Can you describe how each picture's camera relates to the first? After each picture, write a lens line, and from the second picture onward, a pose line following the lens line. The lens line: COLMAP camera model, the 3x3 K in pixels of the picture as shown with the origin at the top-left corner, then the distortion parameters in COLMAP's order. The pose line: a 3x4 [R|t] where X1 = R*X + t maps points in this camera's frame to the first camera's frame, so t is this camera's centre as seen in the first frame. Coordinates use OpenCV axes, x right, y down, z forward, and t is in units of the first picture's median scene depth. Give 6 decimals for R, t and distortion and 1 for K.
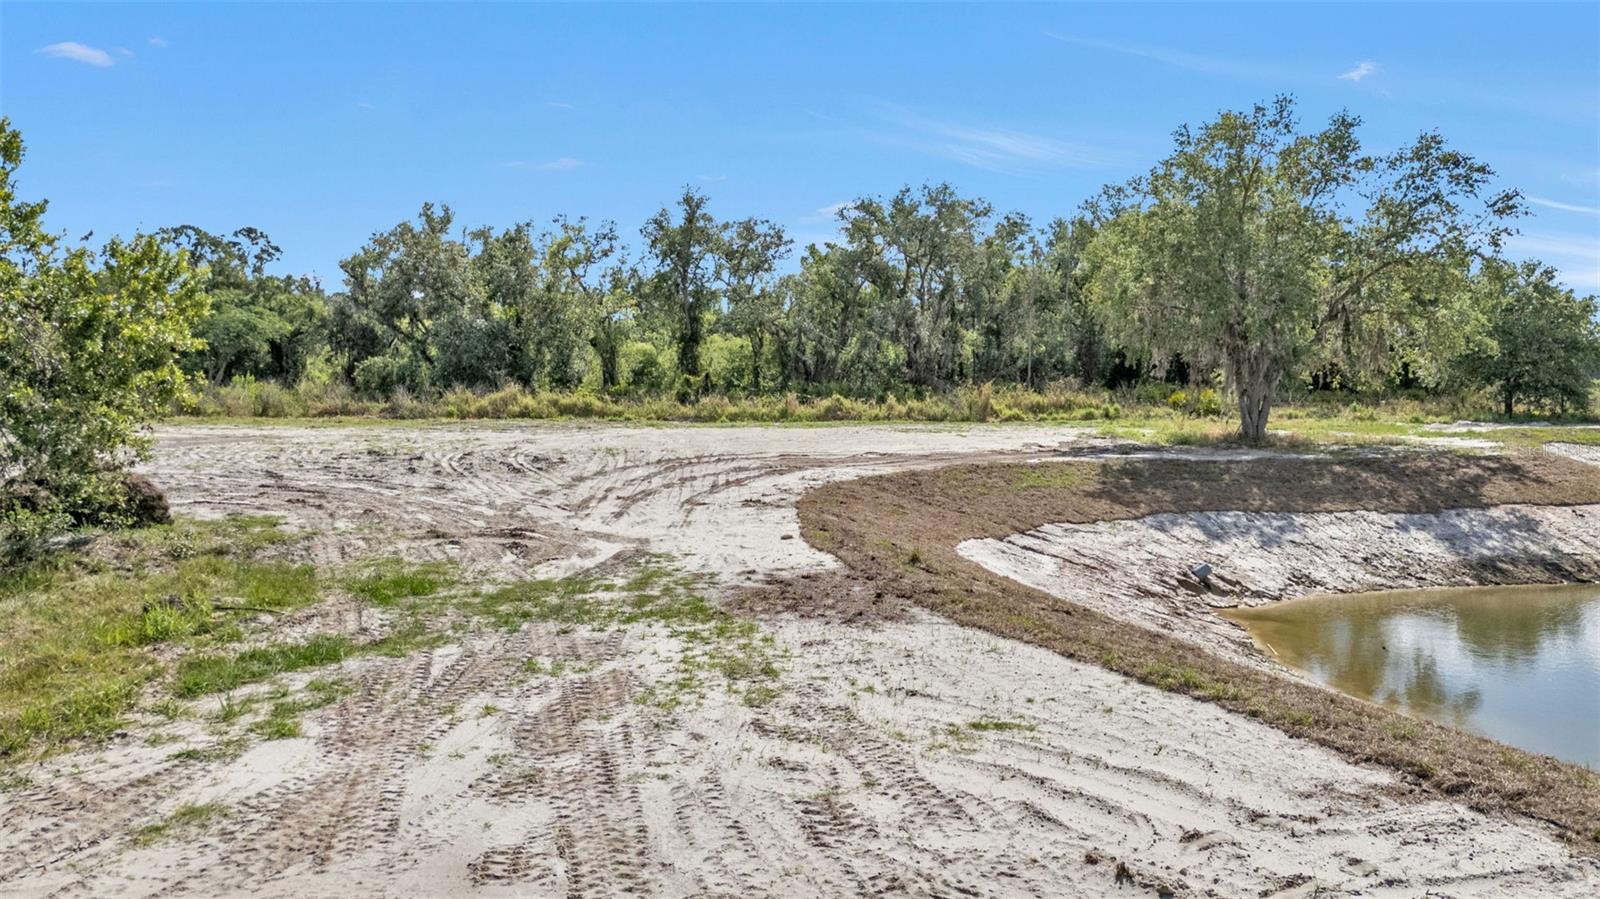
lens RADIAL K [[1184.9, 0, 802.3], [0, 1184.9, 447.8], [0, 0, 1]] dist [0.069525, -0.057408]
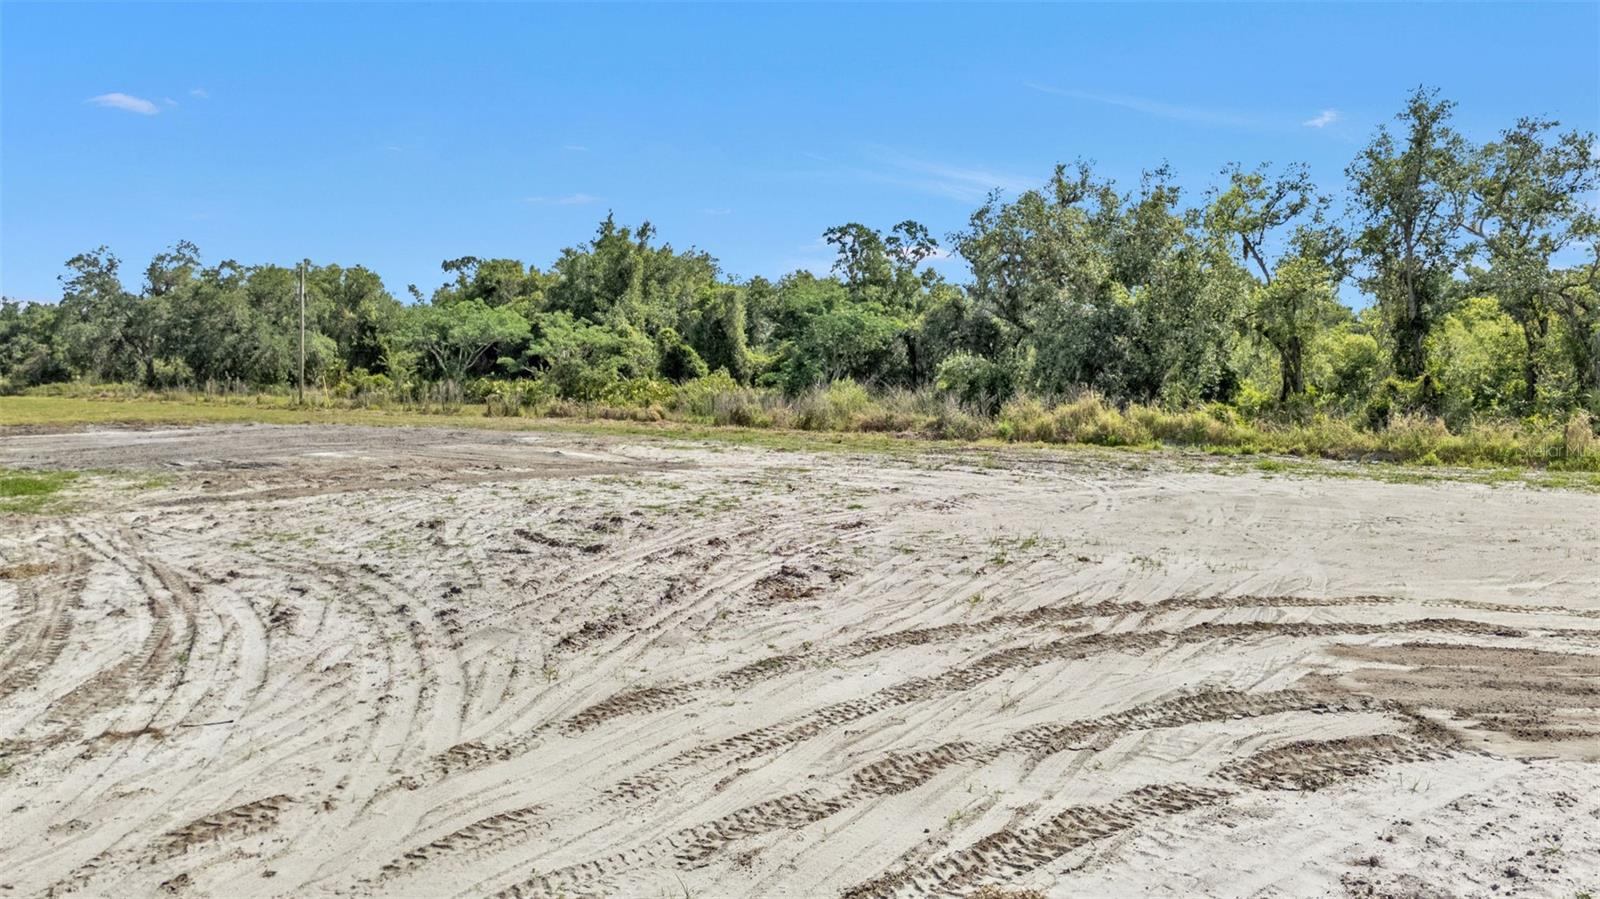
lens RADIAL K [[1184.9, 0, 807.1], [0, 1184.9, 453.9], [0, 0, 1]] dist [0.069525, -0.057408]
pose [[0.822755, 0.039663, -0.567011, 0.010216], [-0.038073, 0.999168, 0.014648, -0.016873], [0.567120, 0.009537, 0.823580, 0.260328]]
